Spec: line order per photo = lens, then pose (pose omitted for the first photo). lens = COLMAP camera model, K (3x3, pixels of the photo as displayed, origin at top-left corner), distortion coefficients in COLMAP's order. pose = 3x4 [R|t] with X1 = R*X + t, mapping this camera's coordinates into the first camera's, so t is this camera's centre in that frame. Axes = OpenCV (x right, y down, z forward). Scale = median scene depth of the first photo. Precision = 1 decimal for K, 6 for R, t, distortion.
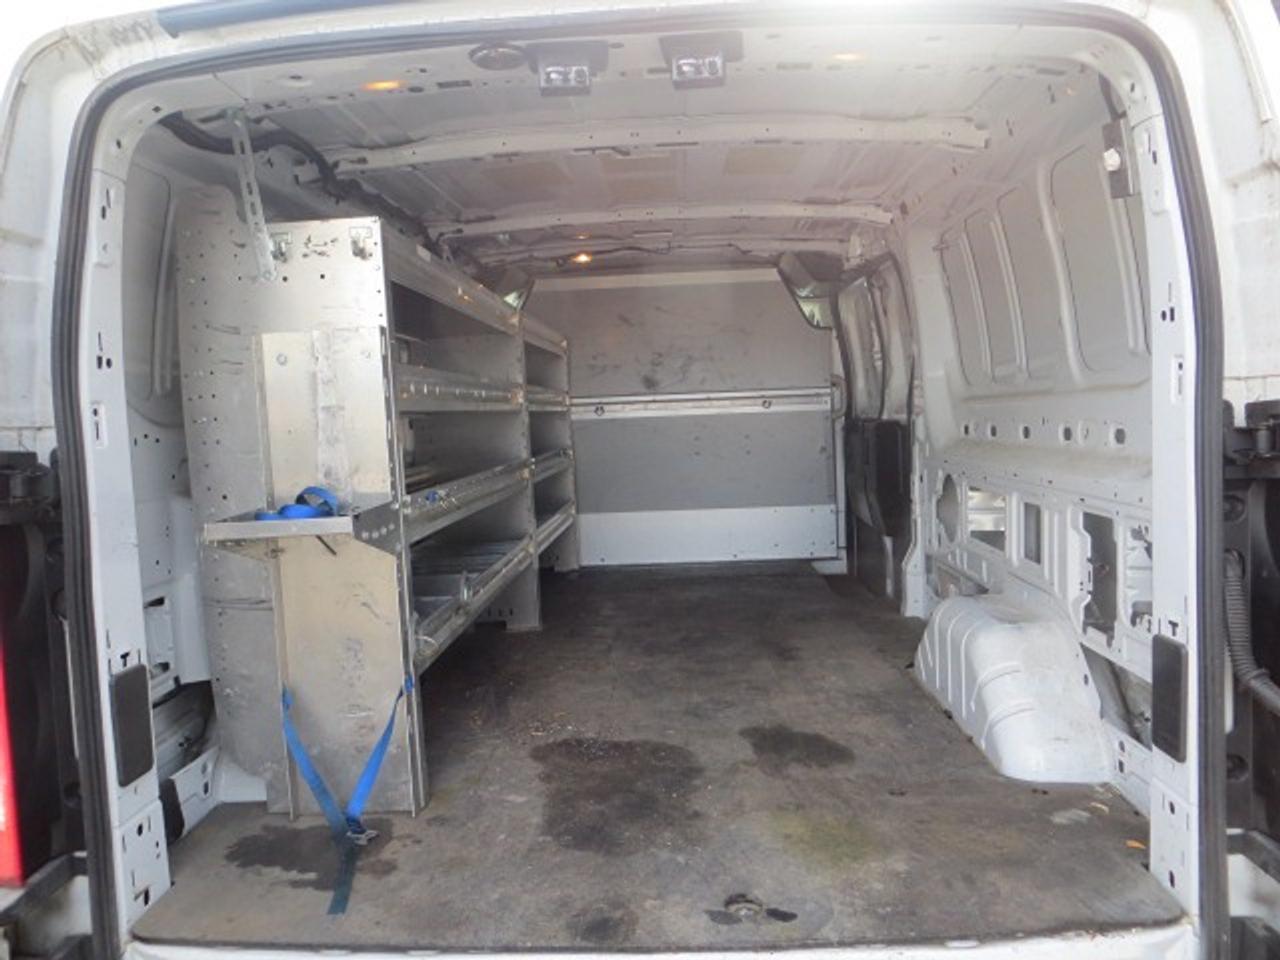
lens RADIAL K [[954.7, 0, 641.1], [0, 954.7, 480.3], [0, 0, 1]] dist [-0.009298, -0.003616]
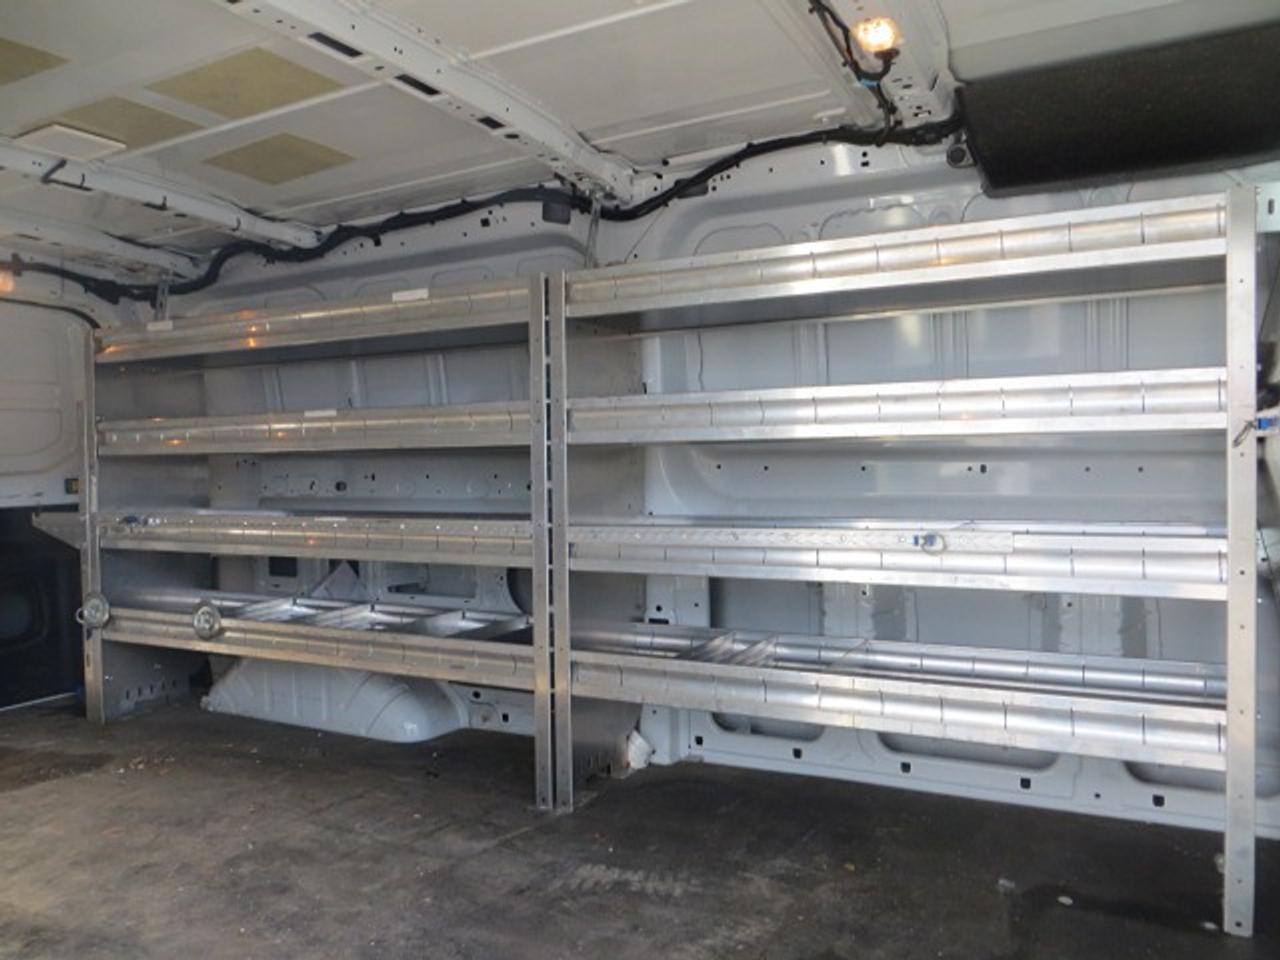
lens RADIAL K [[954.7, 0, 636.2], [0, 954.7, 485.3], [0, 0, 1]] dist [-0.009298, -0.003616]
pose [[-0.423150, 0.086631, -0.901908, 0.392095], [-0.023861, 0.994008, 0.106673, -0.111080], [0.905745, 0.066659, -0.418548, 1.282785]]
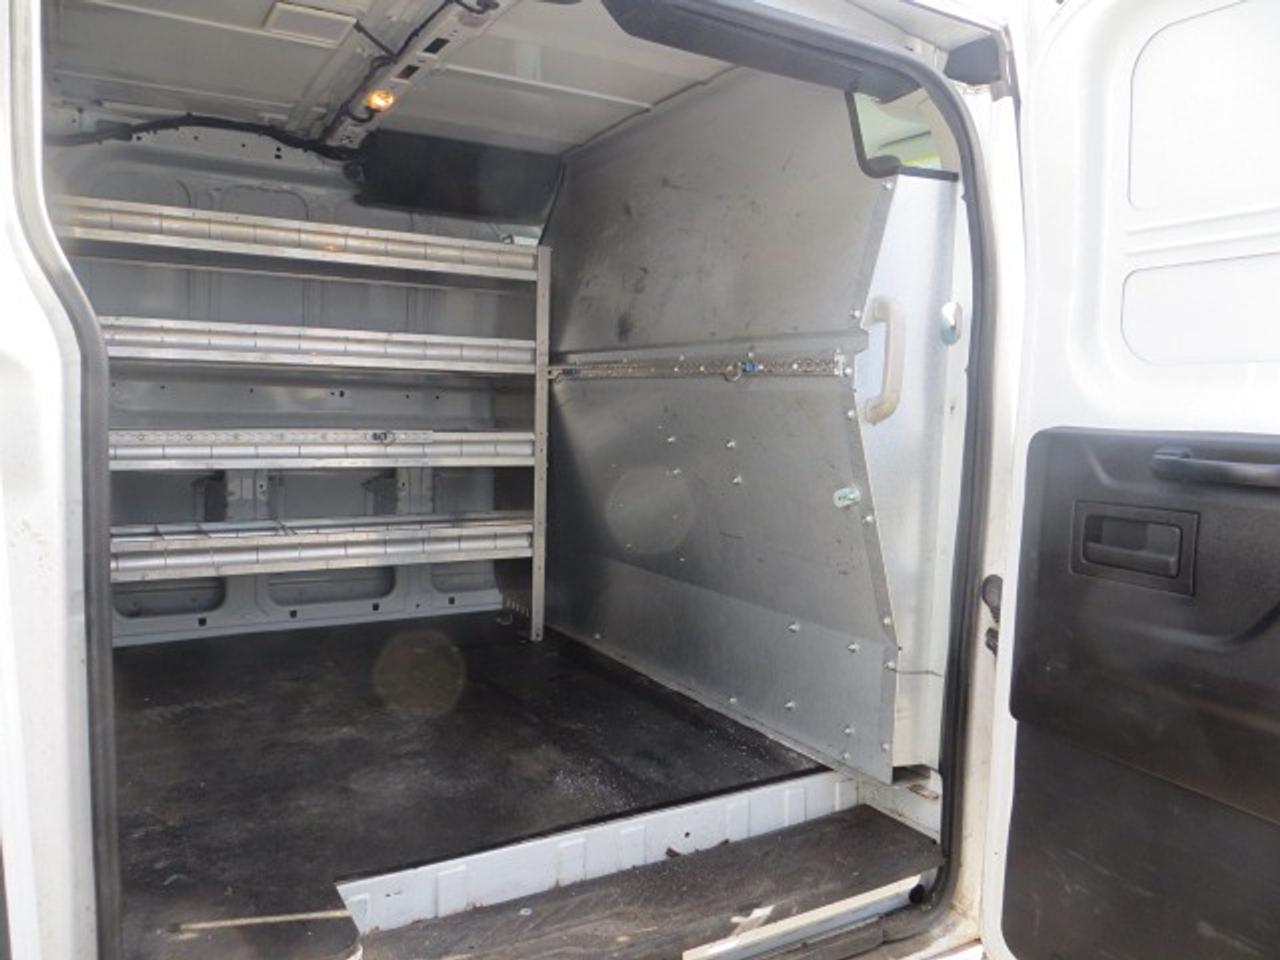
lens RADIAL K [[954.7, 0, 642.6], [0, 954.7, 484.0], [0, 0, 1]] dist [-0.009298, -0.003616]
pose [[0.542617, 0.129934, -0.829870, 0.623553], [-0.108380, 0.990535, 0.084224, -0.082762], [0.832959, 0.044240, 0.551563, 0.978272]]
